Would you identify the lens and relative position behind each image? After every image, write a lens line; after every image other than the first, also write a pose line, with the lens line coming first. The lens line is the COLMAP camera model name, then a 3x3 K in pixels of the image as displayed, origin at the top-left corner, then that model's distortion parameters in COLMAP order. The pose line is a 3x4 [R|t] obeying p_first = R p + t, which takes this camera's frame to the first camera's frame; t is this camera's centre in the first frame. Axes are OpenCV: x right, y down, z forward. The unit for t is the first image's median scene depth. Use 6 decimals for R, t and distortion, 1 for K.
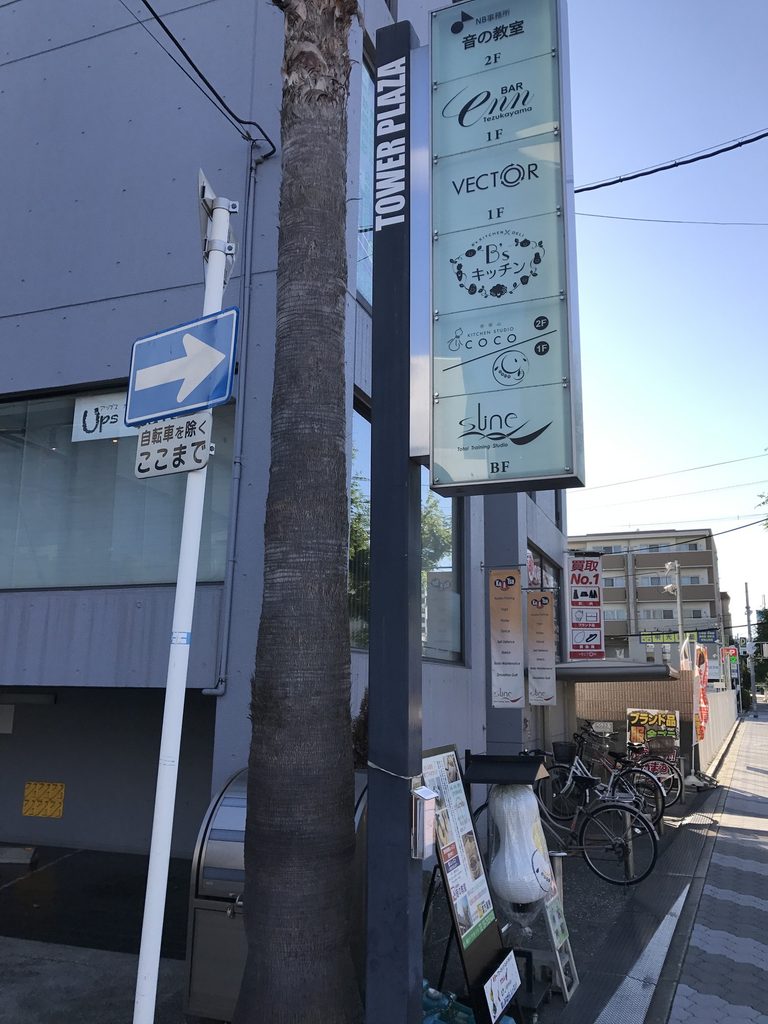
lens RADIAL K [[842.6, 0, 389.4], [0, 842.6, 512.4], [0, 0, 1]] dist [0.033111, -0.032169]
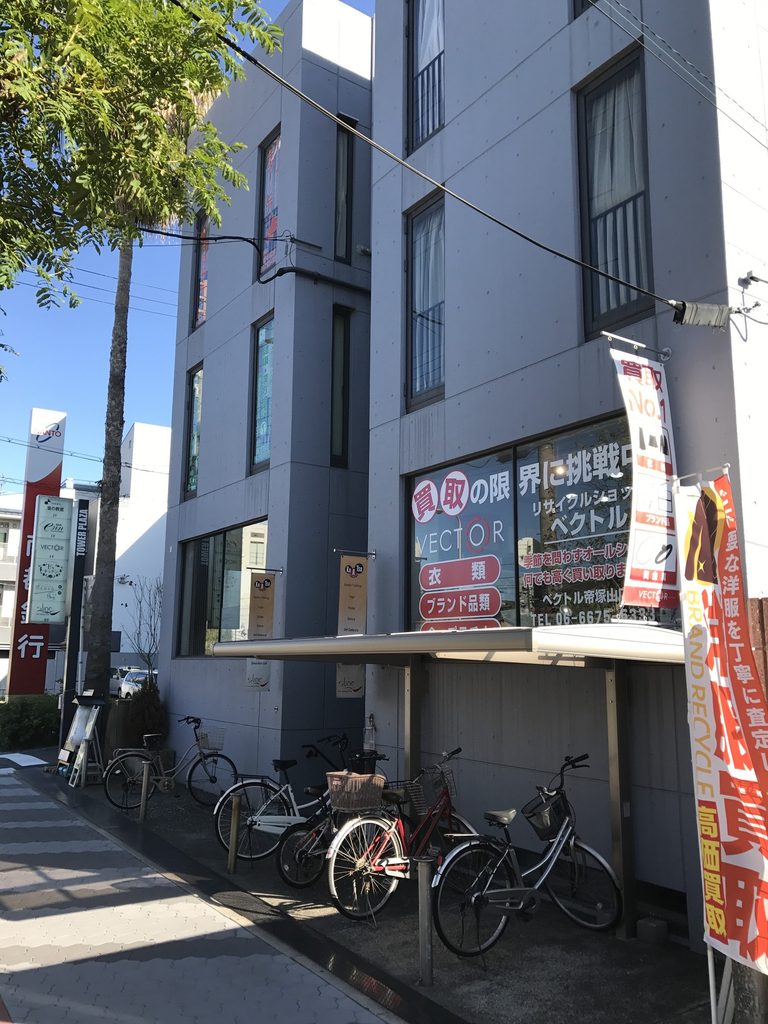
lens RADIAL K [[842.6, 0, 384.1], [0, 842.6, 512.1], [0, 0, 1]] dist [0.033111, -0.032169]
pose [[0.579815, 0.137383, 0.803082, -2.120235], [-0.168862, 0.984542, -0.046509, -0.598817], [-0.797057, -0.108644, 0.594051, -2.541641]]
